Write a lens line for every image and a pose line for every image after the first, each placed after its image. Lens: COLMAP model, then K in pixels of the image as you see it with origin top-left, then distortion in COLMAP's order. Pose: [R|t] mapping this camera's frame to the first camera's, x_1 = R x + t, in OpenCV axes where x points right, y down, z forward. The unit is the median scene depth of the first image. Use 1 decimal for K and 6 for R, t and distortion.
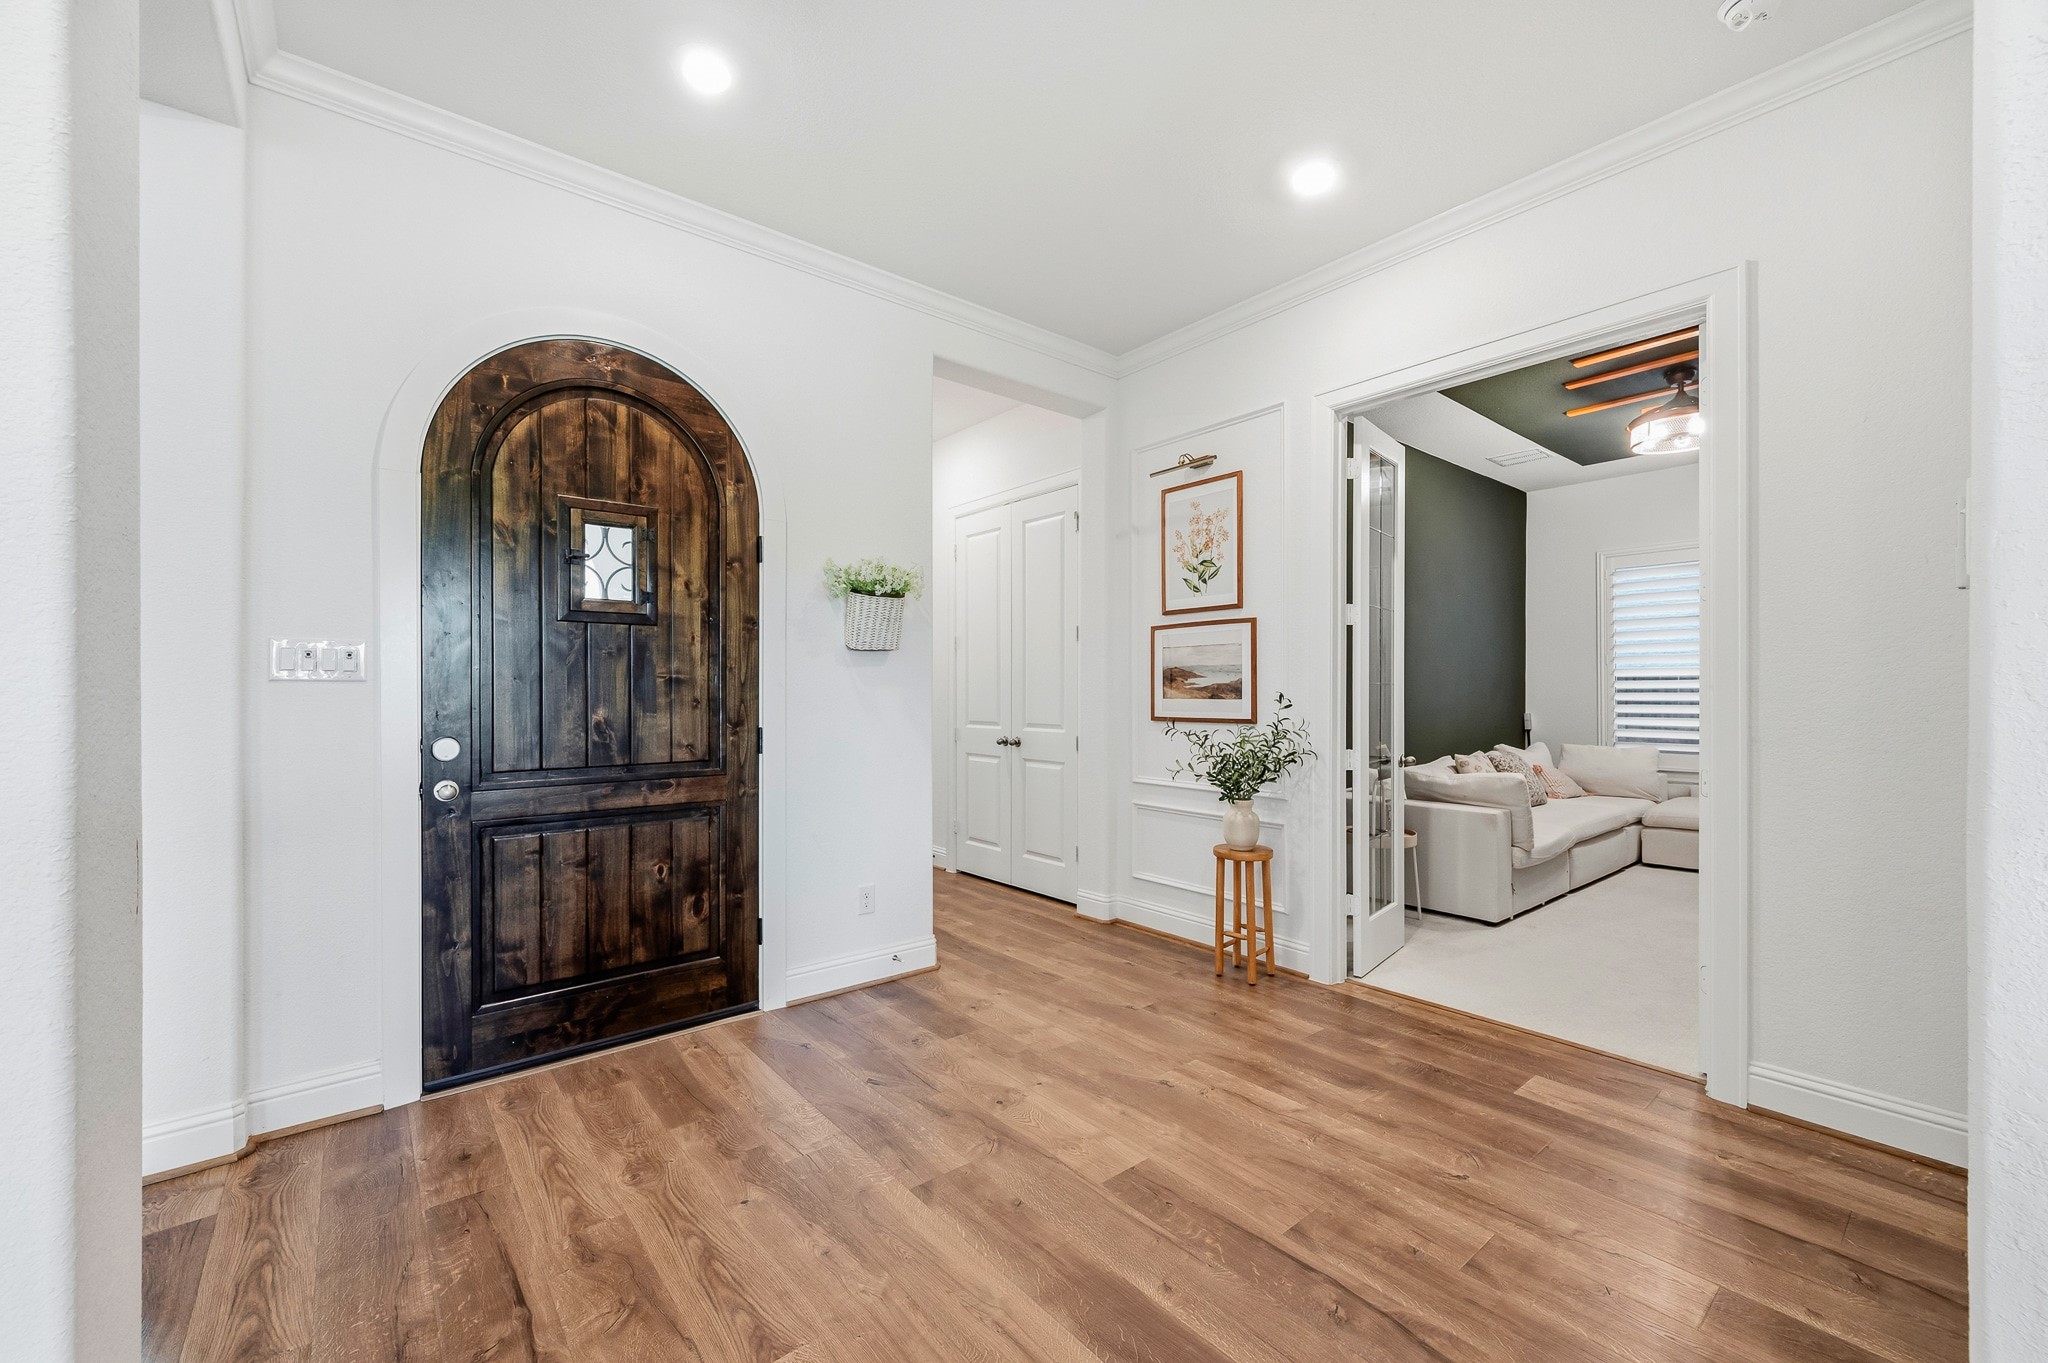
lens RADIAL K [[827.9, 0, 1026.9], [0, 827.9, 690.1], [0, 0, 1]] dist [0.001537, 0.000108]
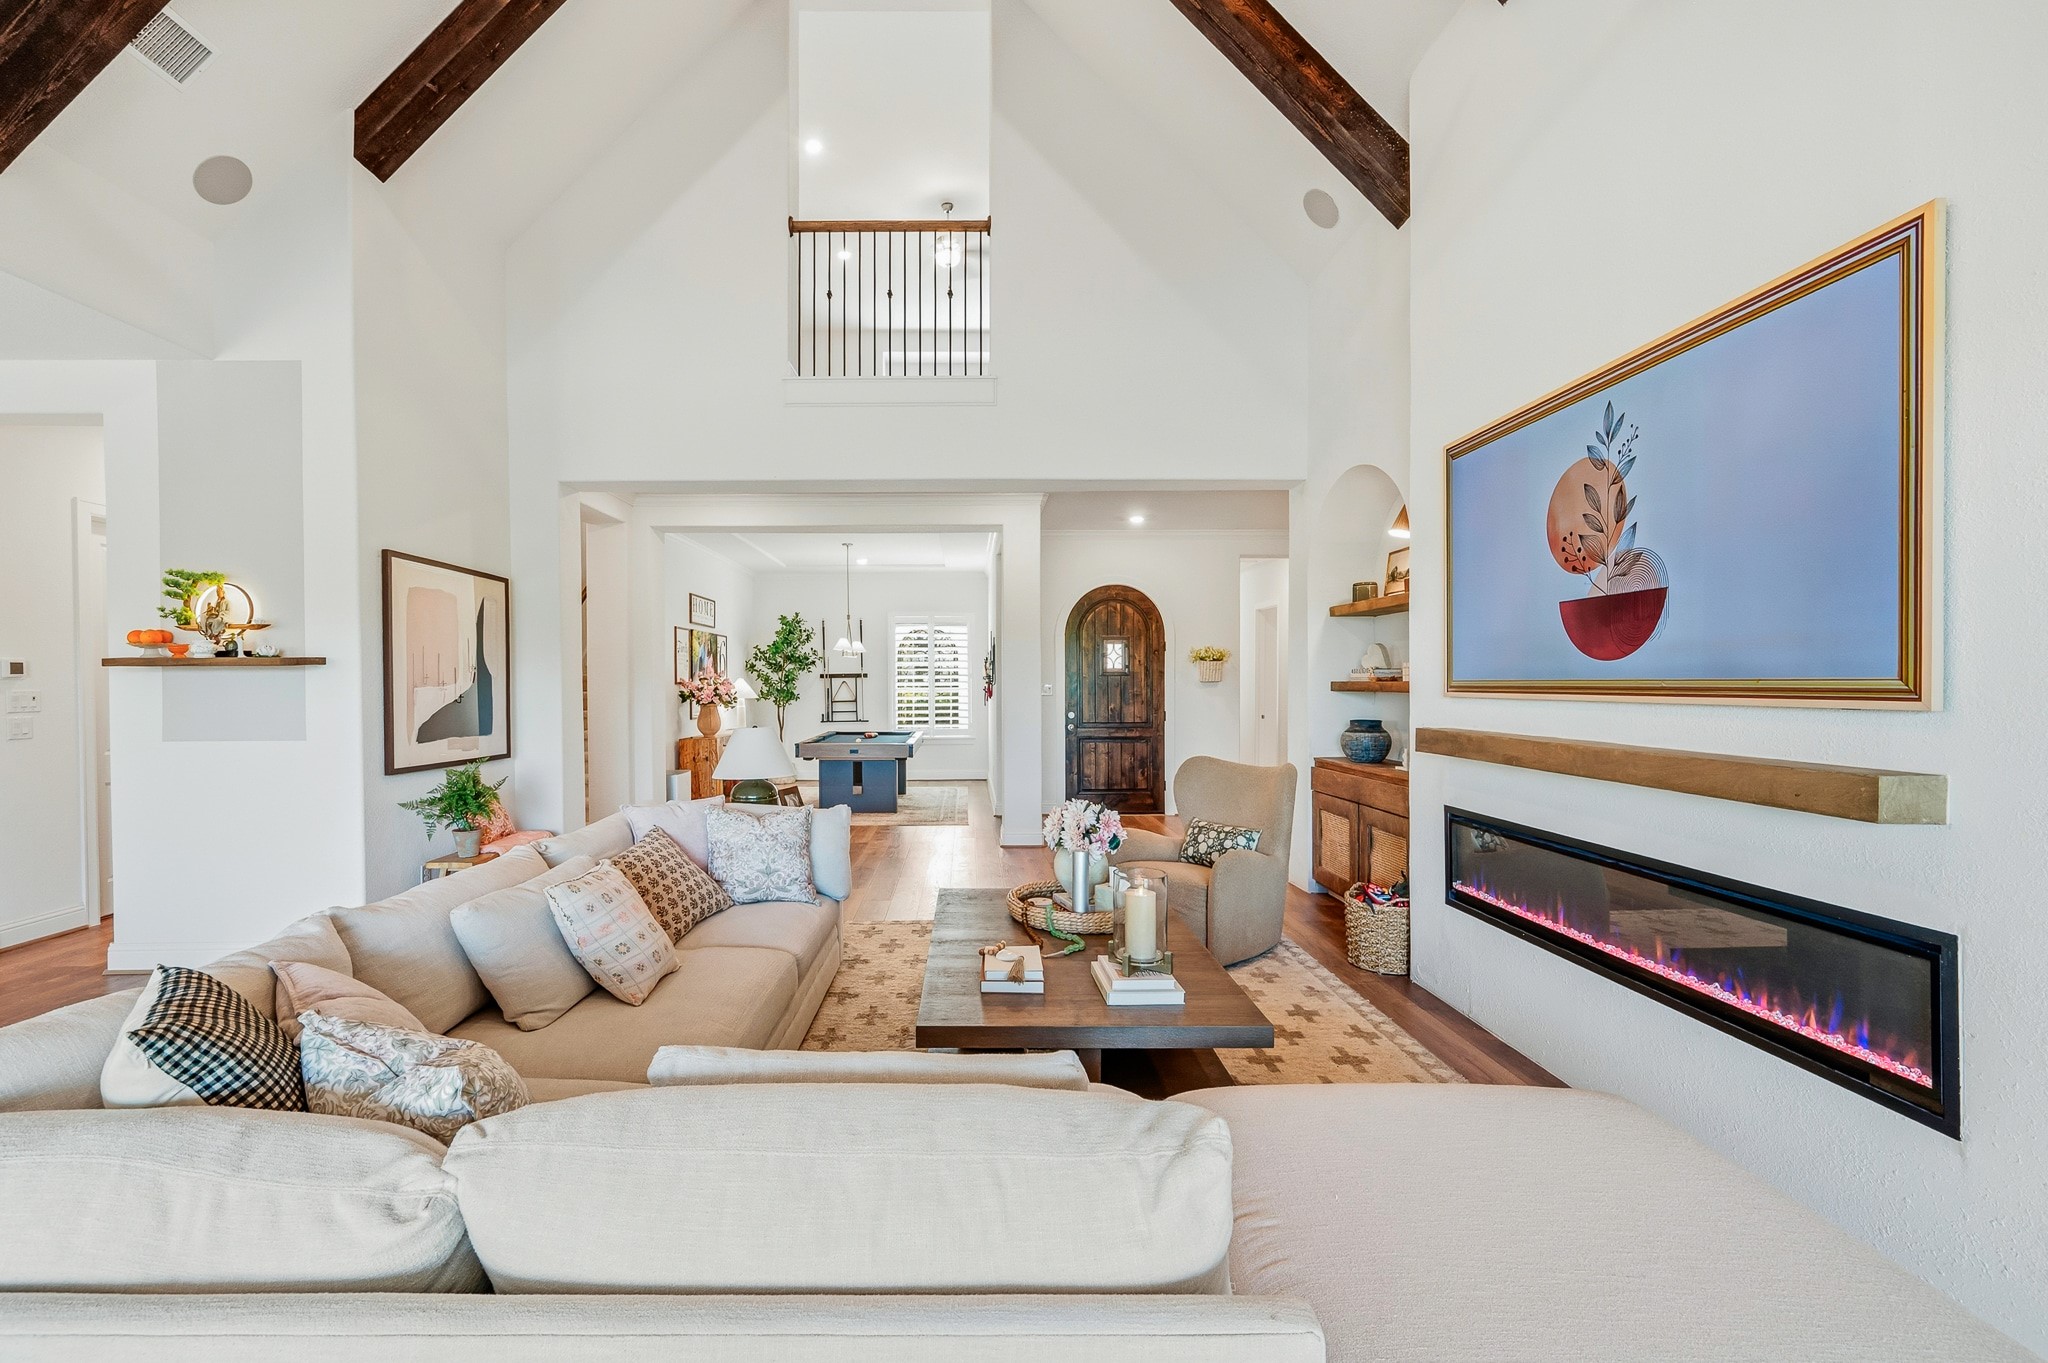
lens RADIAL K [[853.7, 0, 969.8], [0, 853.7, 688.2], [0, 0, 1]] dist [0.001568, -0.000528]
pose [[0.776098, 0.004667, -0.630595, 0.882065], [0.002287, 0.999945, 0.010215, -0.056727], [0.630608, -0.009370, 0.776045, -1.472474]]
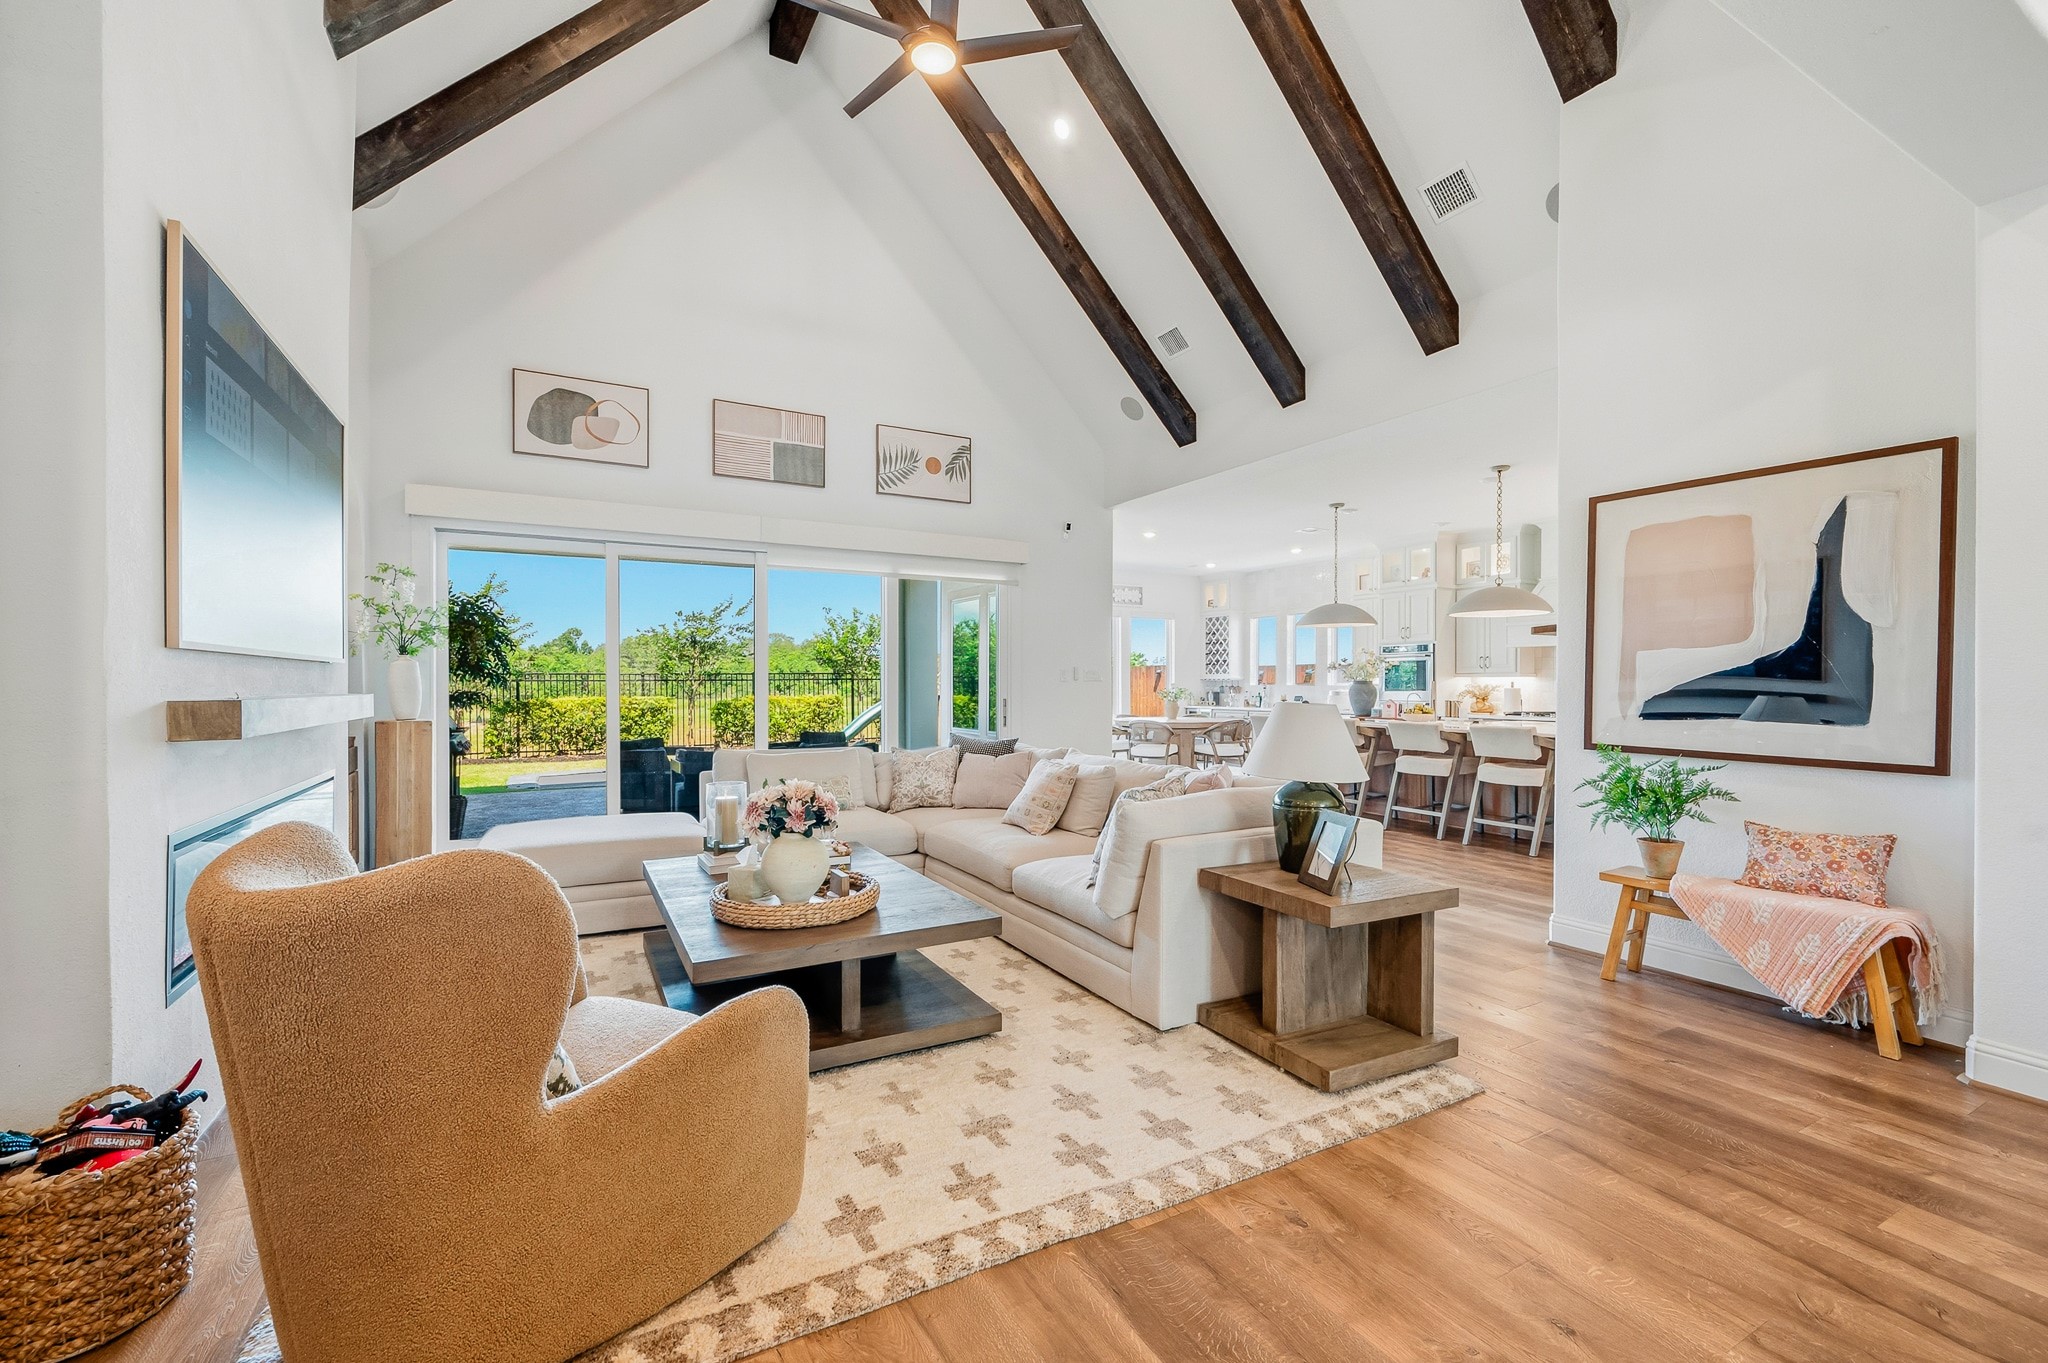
lens RADIAL K [[863.8, 0, 1010.3], [0, 863.8, 682.4], [0, 0, 1]] dist [0.000828, 0.000435]
pose [[-0.982708, 0.002846, 0.185142, -0.034425], [0.002608, 0.999995, -0.001530, -0.007277], [-0.185146, -0.001021, -0.982711, 0.212453]]
